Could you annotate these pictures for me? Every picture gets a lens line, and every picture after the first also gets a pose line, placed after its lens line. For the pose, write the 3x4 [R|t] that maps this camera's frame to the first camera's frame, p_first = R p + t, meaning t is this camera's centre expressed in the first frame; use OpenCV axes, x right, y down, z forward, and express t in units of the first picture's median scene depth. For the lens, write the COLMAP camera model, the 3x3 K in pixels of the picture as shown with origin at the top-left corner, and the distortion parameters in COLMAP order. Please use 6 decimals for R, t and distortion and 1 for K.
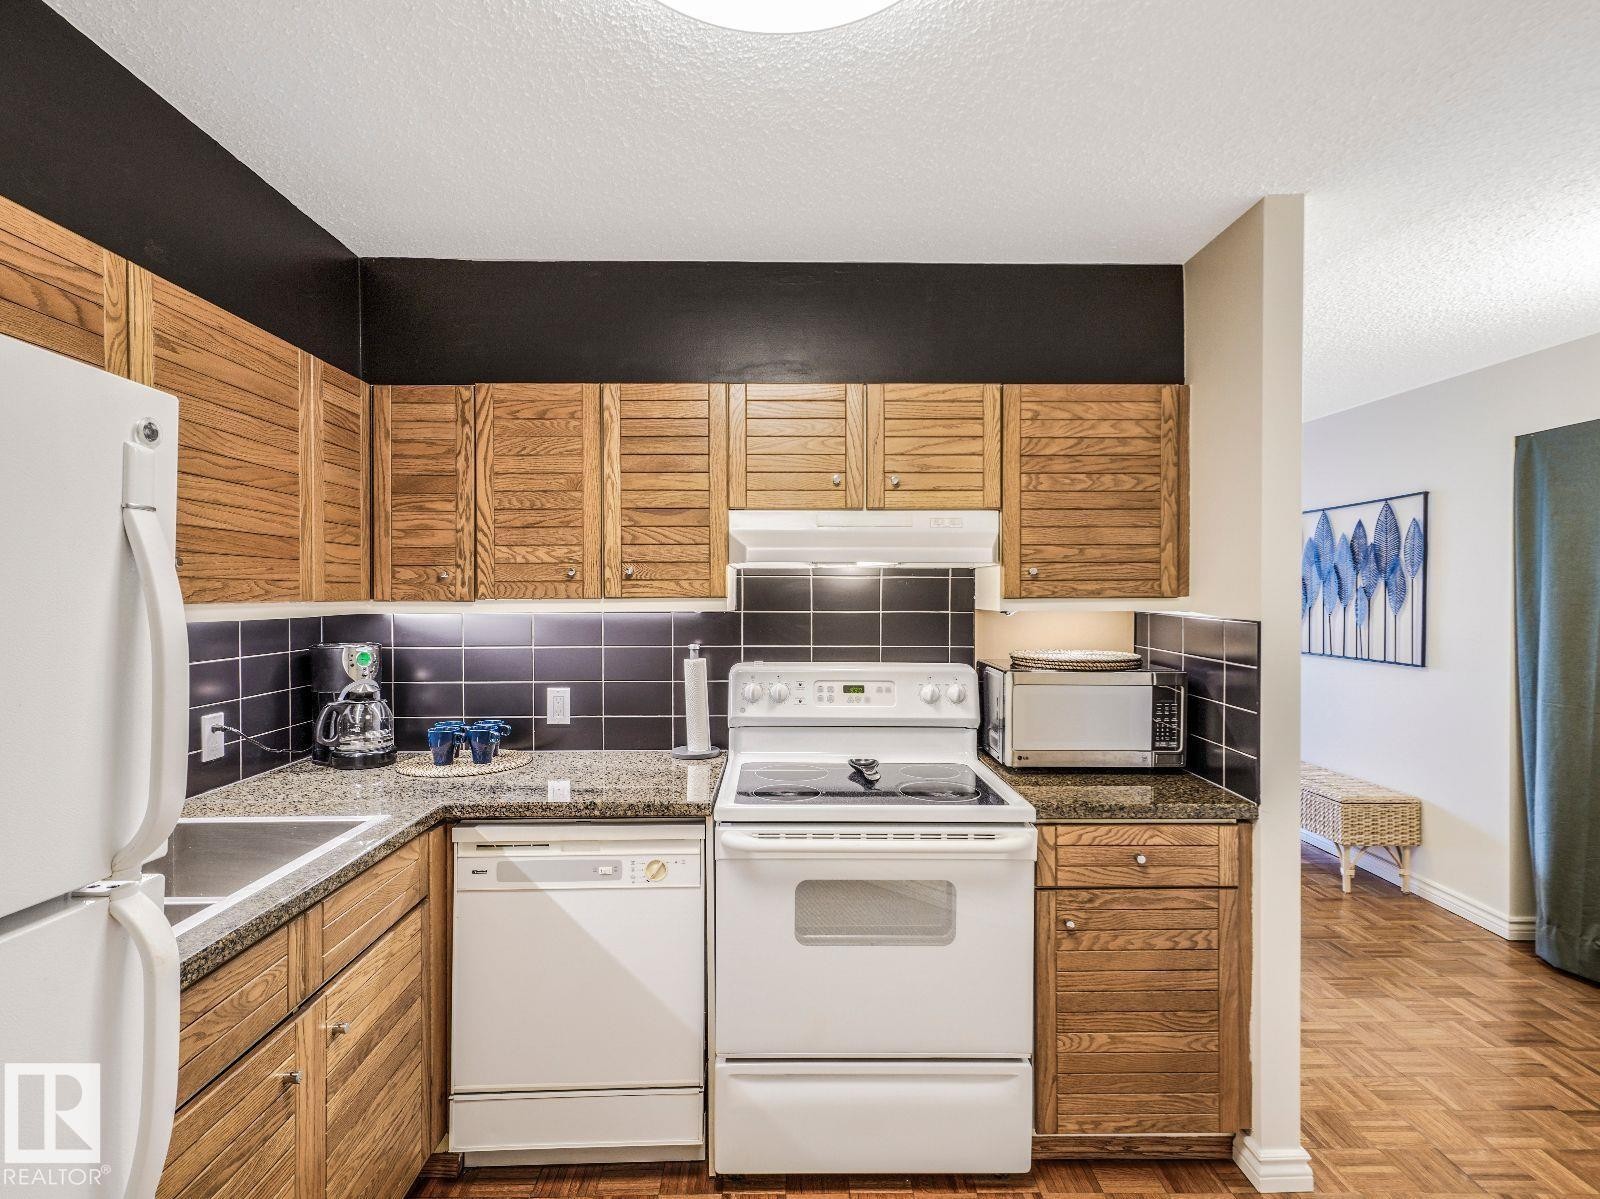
lens RADIAL K [[826.1, 0, 790.4], [0, 826.1, 603.3], [0, 0, 1]] dist [0.002273, 0.002411]
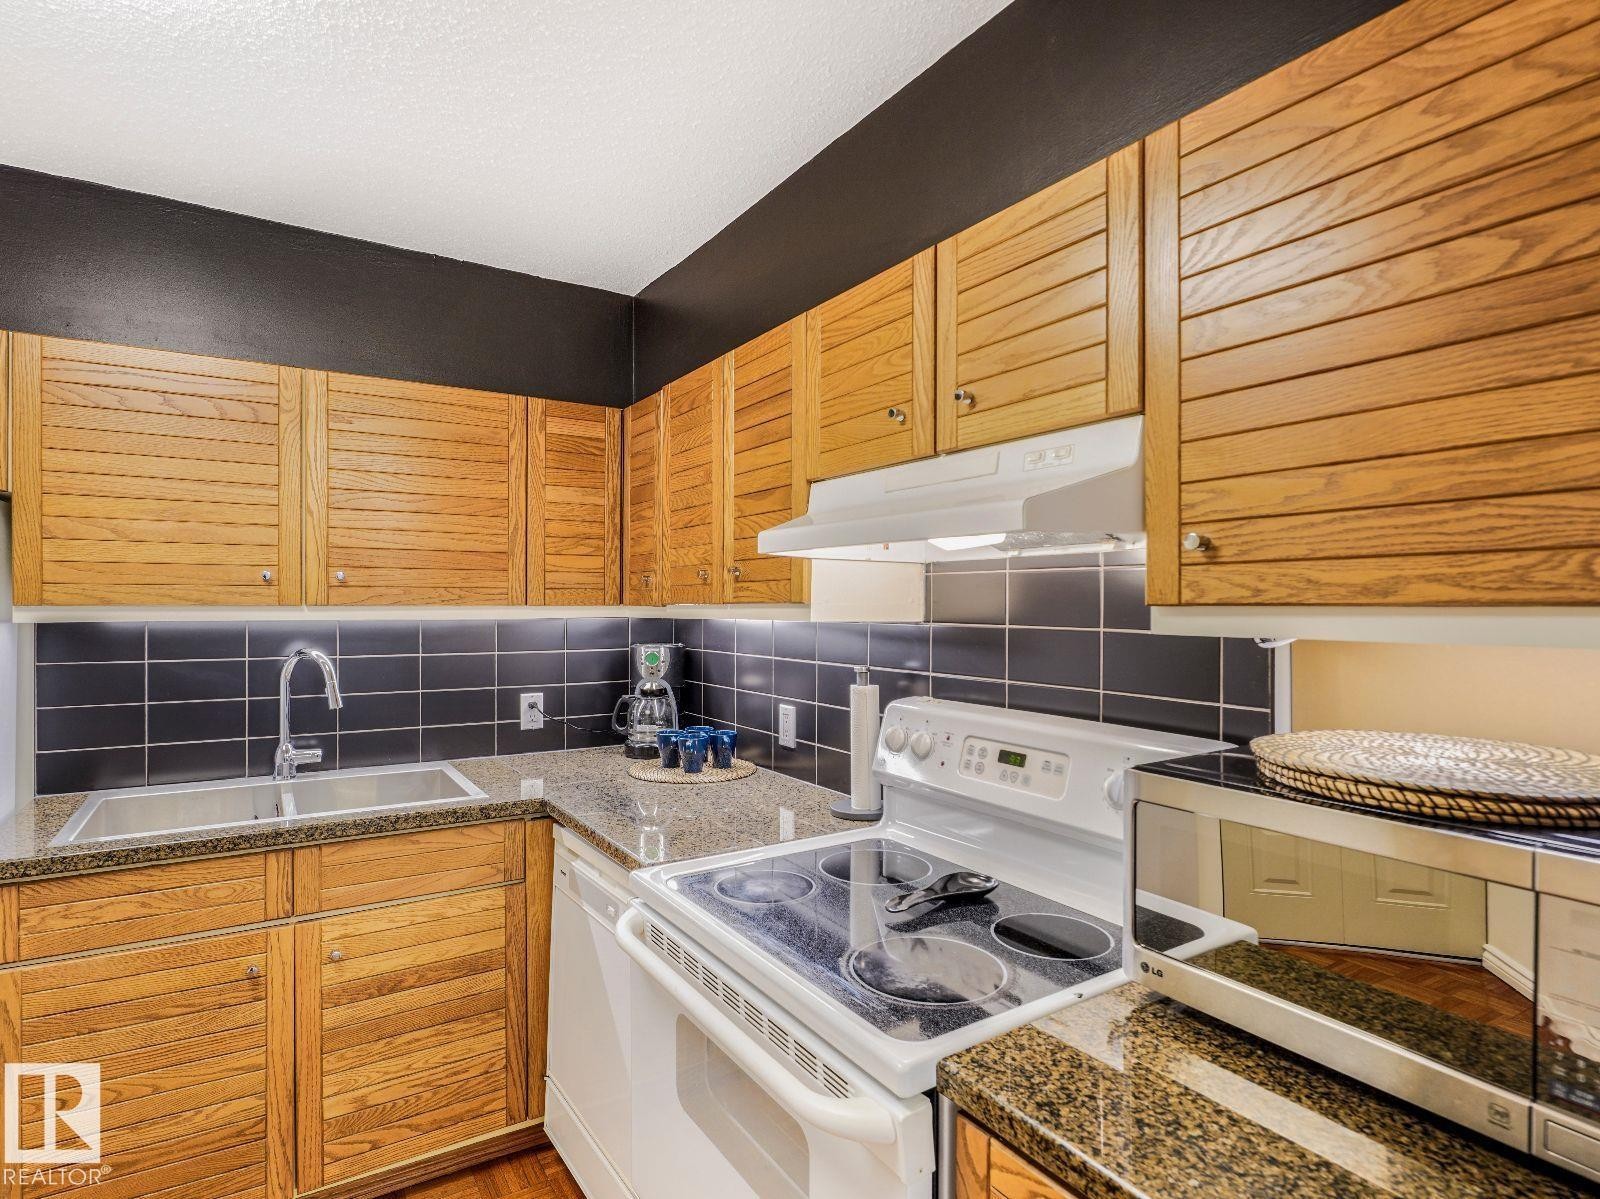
lens RADIAL K [[853.1, 0, 800.0], [0, 853.1, 599.5], [0, 0, 1]] dist [-0.002342, 0.000561]
pose [[0.518714, -0.002294, -0.854945, 0.561917], [-0.009798, 0.999915, -0.008628, -0.003304], [0.854892, 0.012852, 0.518648, 0.595094]]
